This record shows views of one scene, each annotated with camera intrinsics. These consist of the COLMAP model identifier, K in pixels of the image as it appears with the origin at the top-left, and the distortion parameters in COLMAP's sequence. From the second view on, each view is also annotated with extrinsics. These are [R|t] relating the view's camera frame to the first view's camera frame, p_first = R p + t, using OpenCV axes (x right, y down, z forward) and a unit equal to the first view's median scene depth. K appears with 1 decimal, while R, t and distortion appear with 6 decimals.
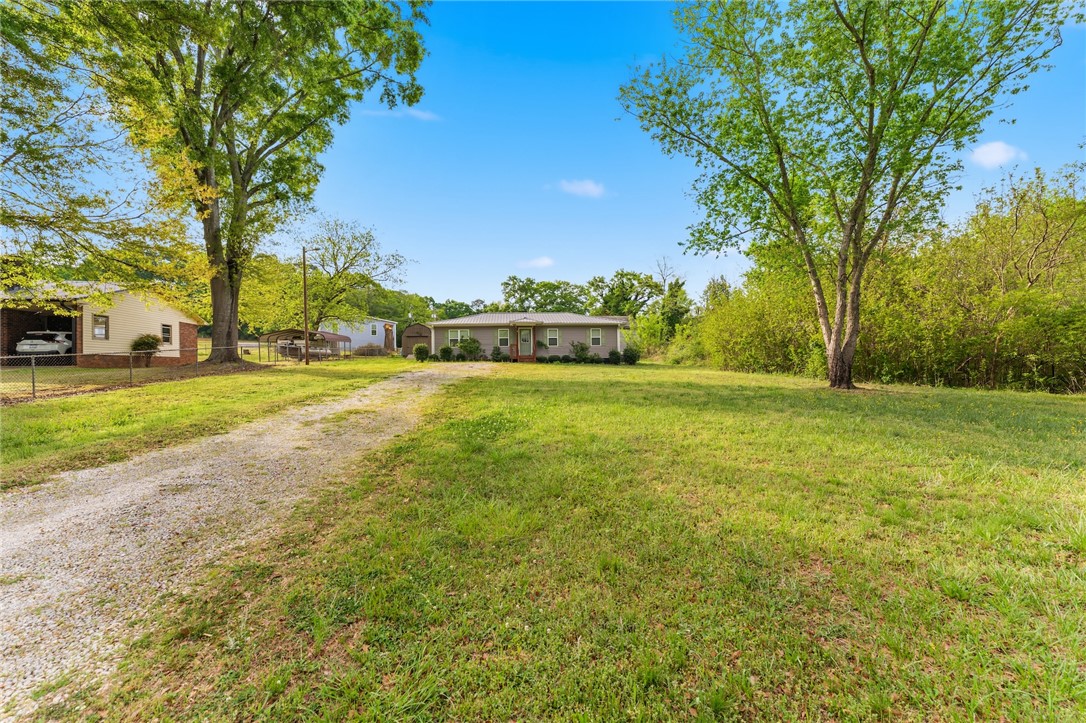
lens RADIAL K [[431.6, 0, 543.0], [0, 431.6, 361.5], [0, 0, 1]] dist [0.001150, -0.000094]
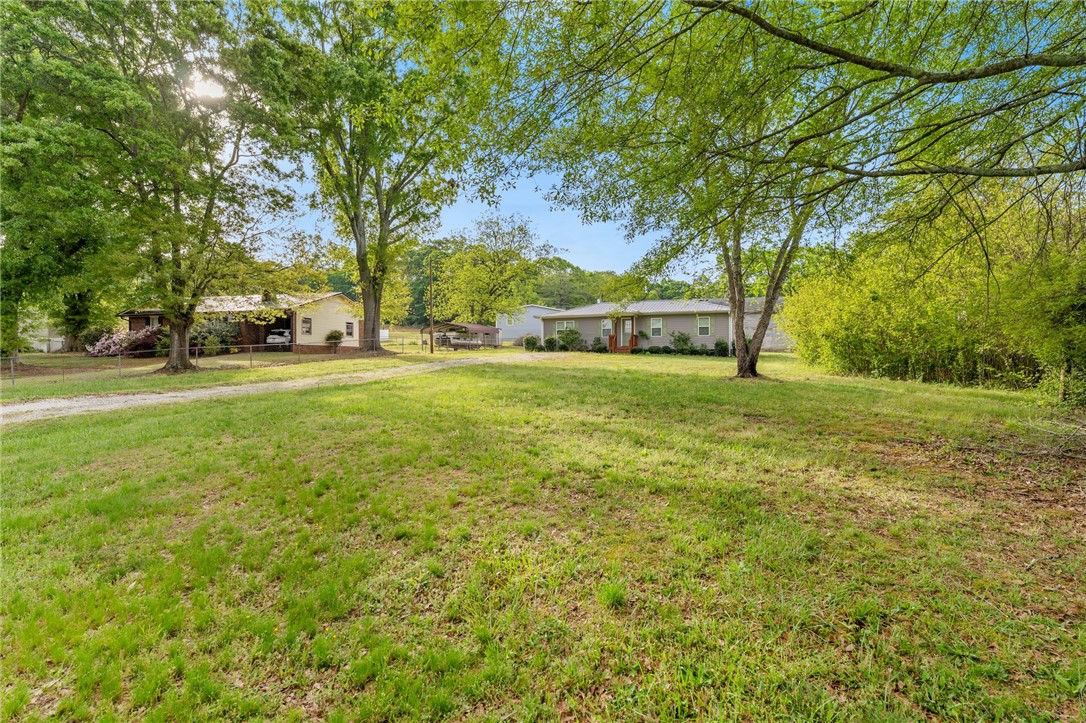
lens RADIAL K [[586.8, 0, 543.0], [0, 586.8, 361.5], [0, 0, 1]] dist [0.004226, -0.000736]
pose [[0.861519, 0.016400, -0.507460, 0.461406], [-0.011580, 0.999853, 0.012655, 0.005365], [0.507593, -0.005026, 0.861582, -0.221088]]
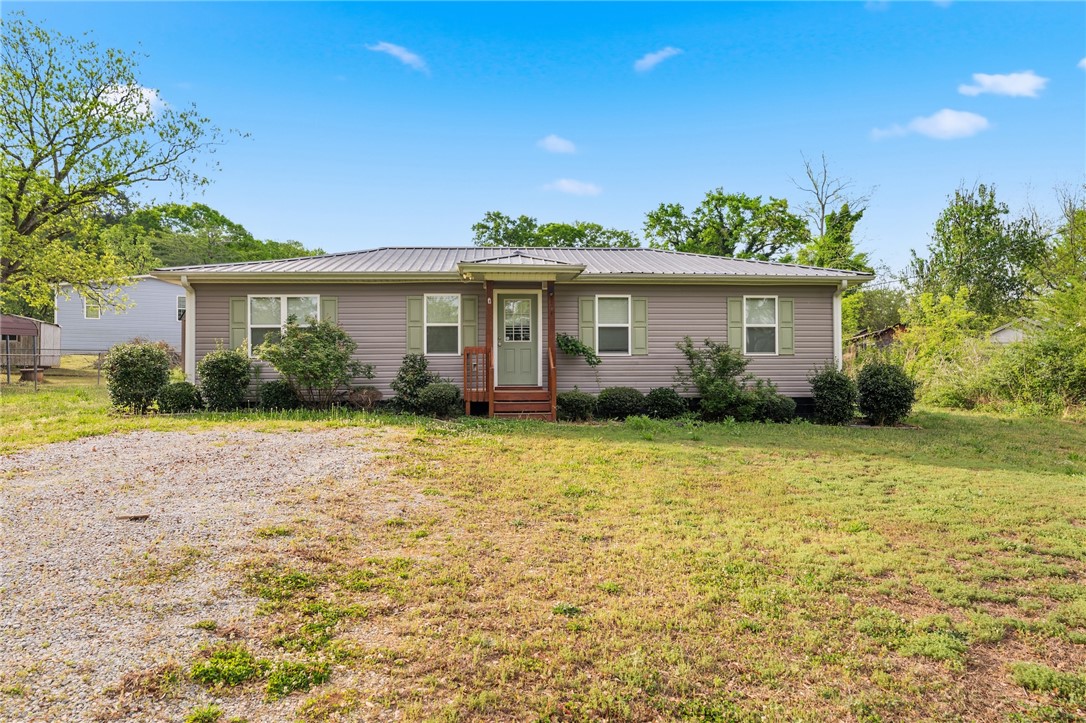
lens RADIAL K [[643.8, 0, 543.0], [0, 643.8, 361.5], [0, 0, 1]] dist [-0.026260, -0.000095]
pose [[0.999972, 0.007541, -0.000296, -0.024259], [-0.007543, 0.999938, -0.008160, -0.027510], [0.000234, 0.008162, 0.999967, 0.575355]]
